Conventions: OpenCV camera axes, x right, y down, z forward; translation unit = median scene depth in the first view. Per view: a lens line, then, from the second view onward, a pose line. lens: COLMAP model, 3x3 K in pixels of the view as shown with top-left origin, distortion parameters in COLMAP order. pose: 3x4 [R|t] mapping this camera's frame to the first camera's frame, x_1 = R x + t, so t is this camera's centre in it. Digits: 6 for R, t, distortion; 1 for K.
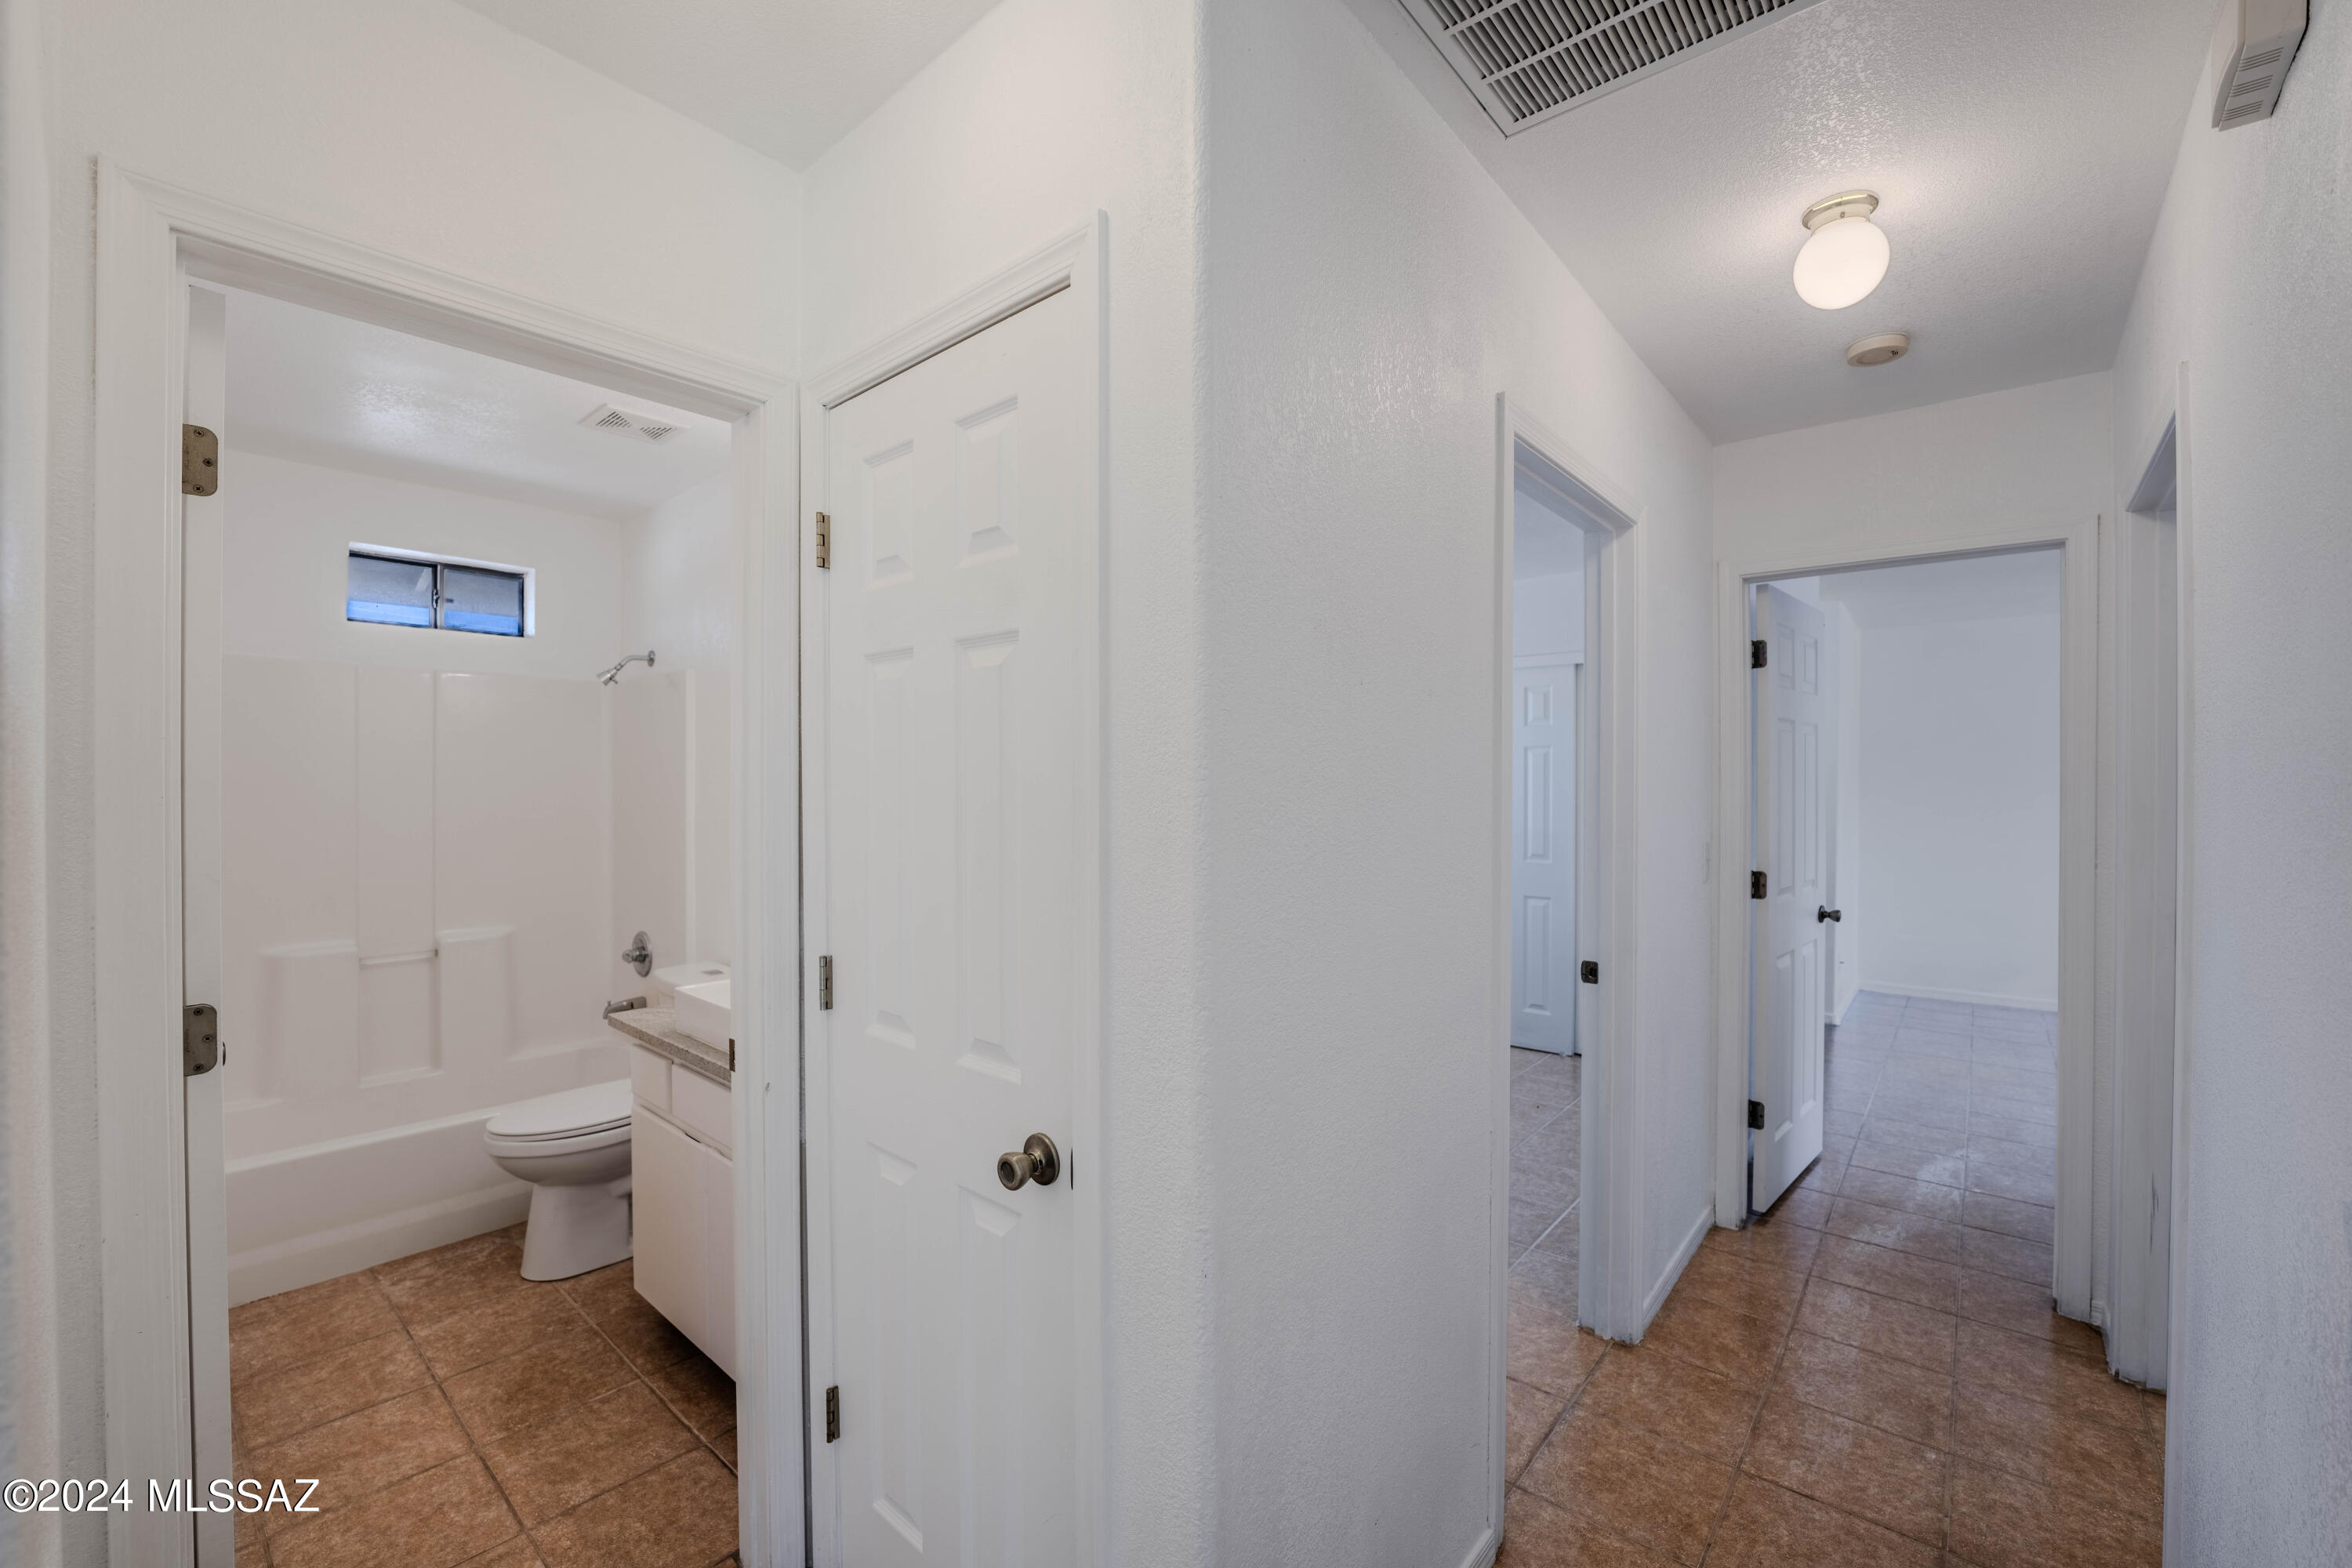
lens RADIAL K [[963.0, 0, 1167.4], [0, 963.0, 784.4], [0, 0, 1]] dist [-0.030217, 0.005897]
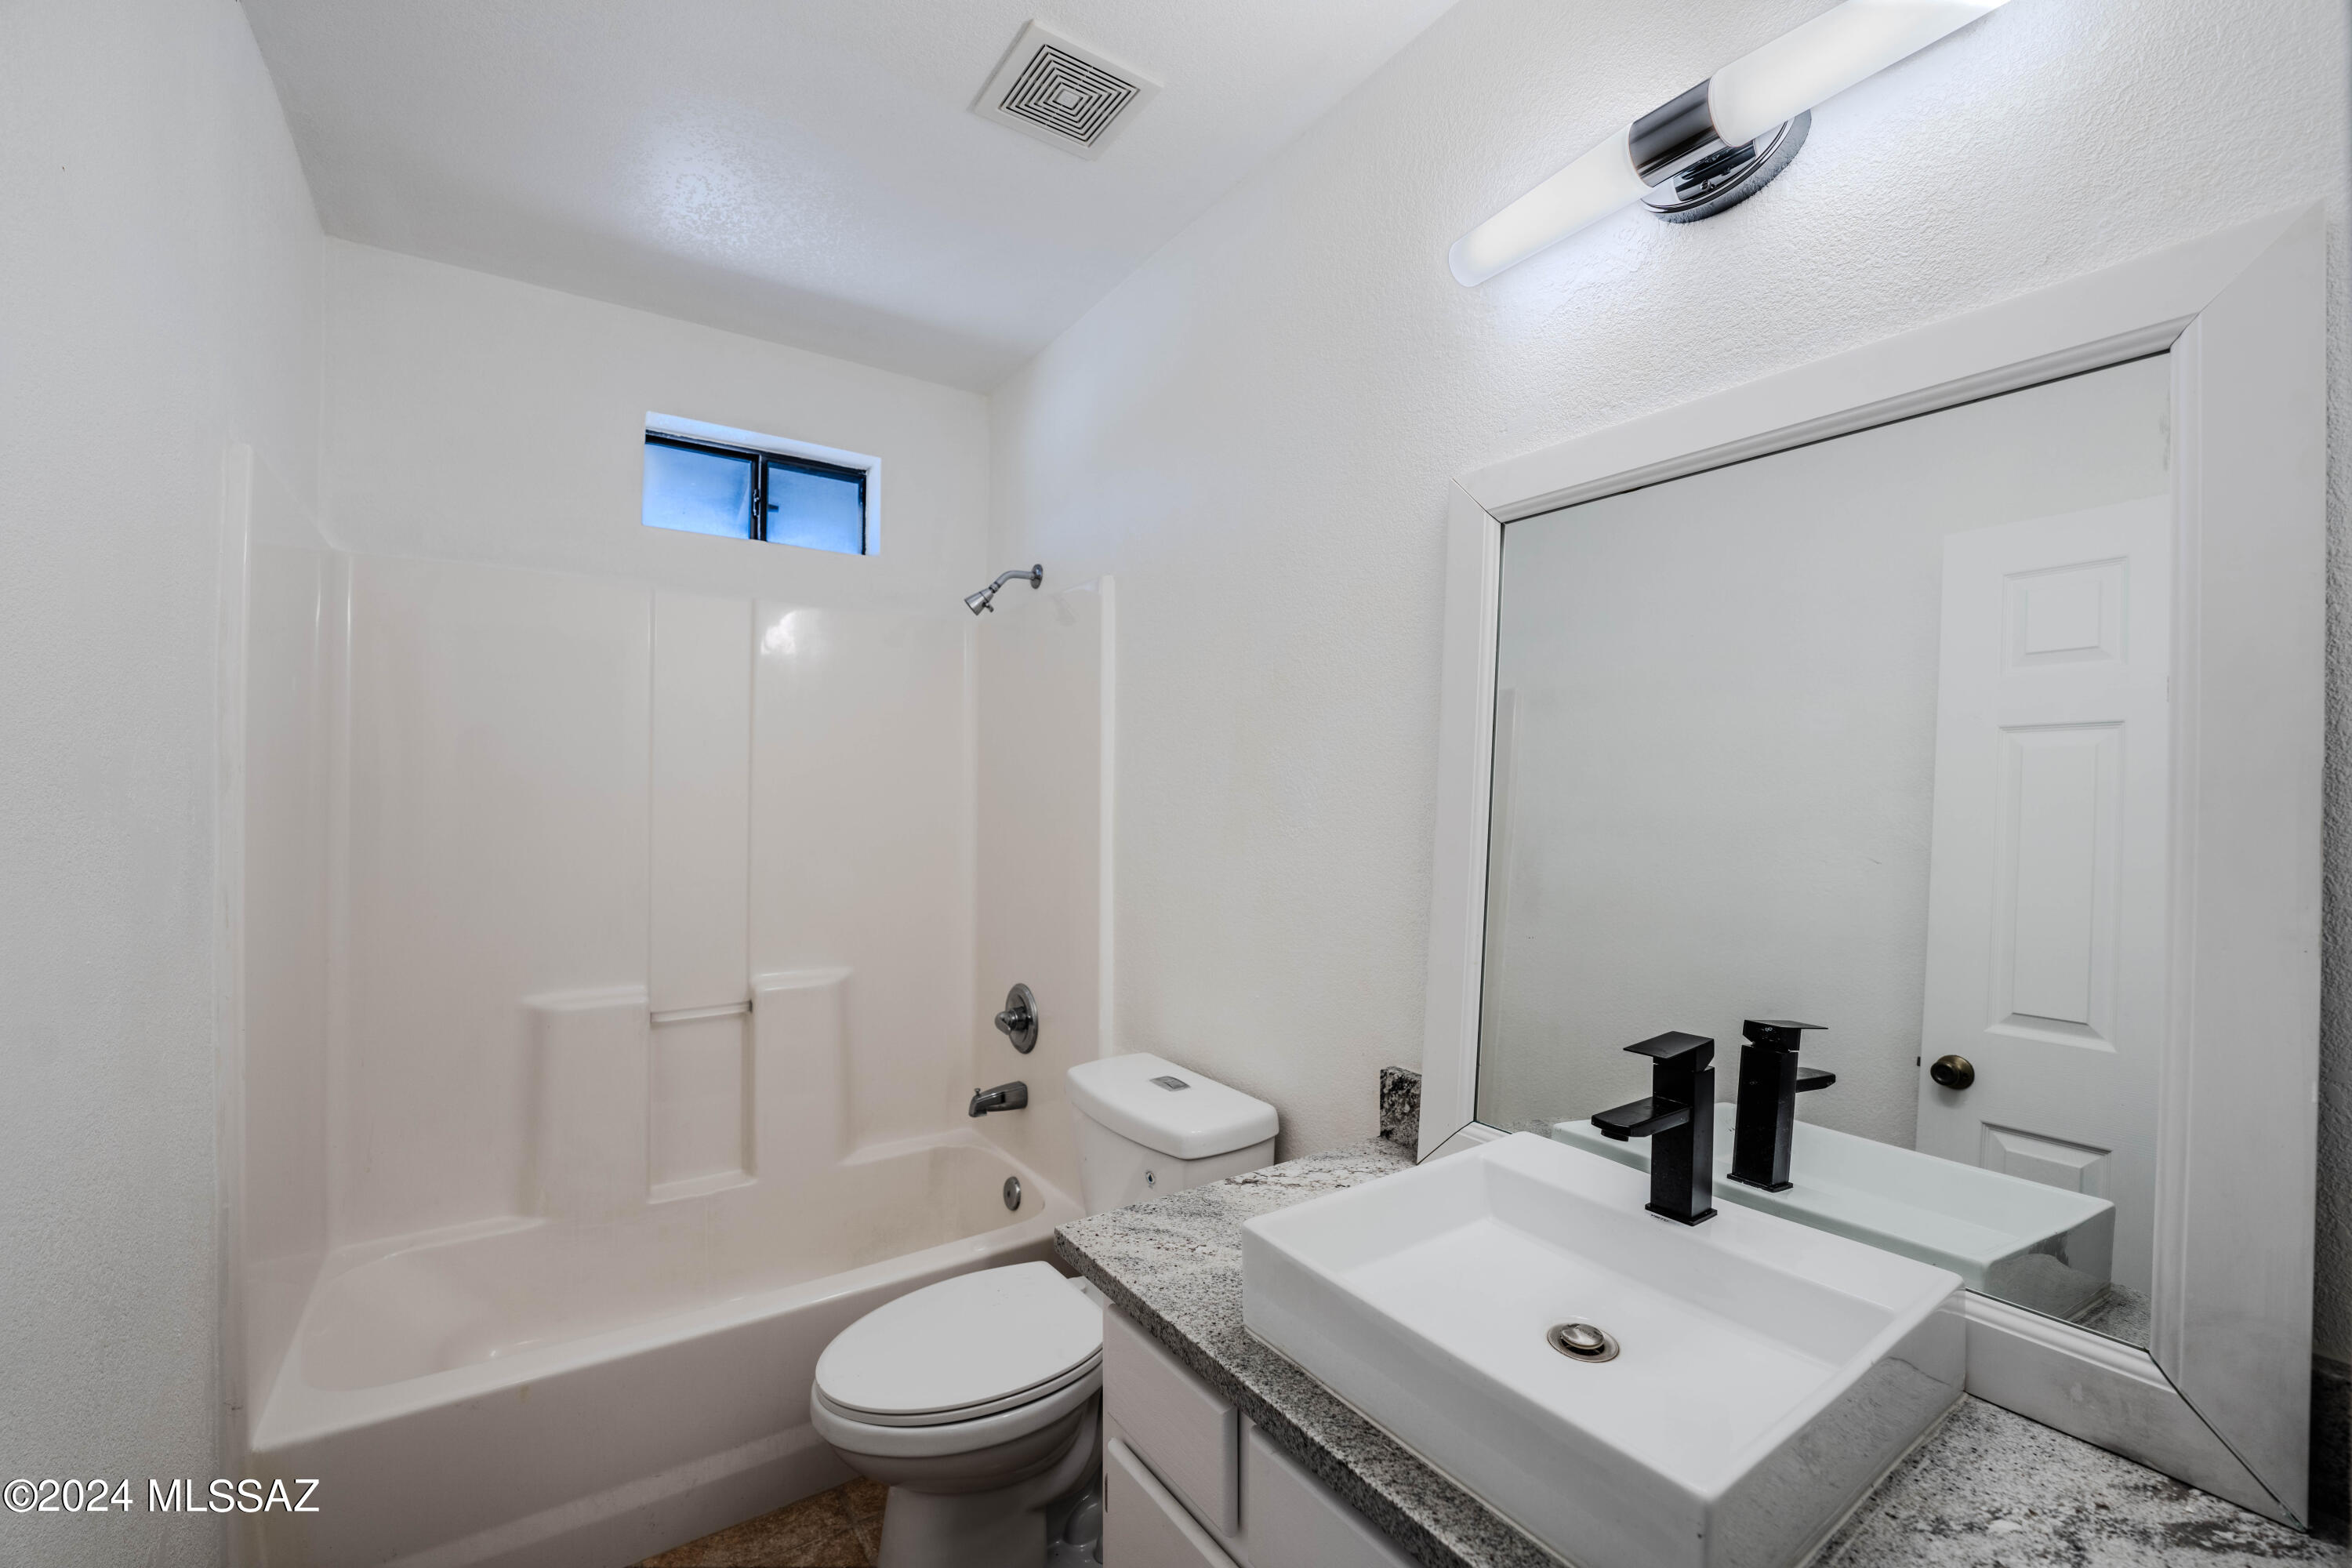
lens RADIAL K [[963.0, 0, 1167.4], [0, 963.0, 784.4], [0, 0, 1]] dist [-0.030217, 0.005897]
pose [[0.965442, 0.005412, -0.260562, -0.286939], [-0.007626, 0.999943, -0.007485, 0.019746], [0.260507, 0.009213, 0.965428, 0.389299]]
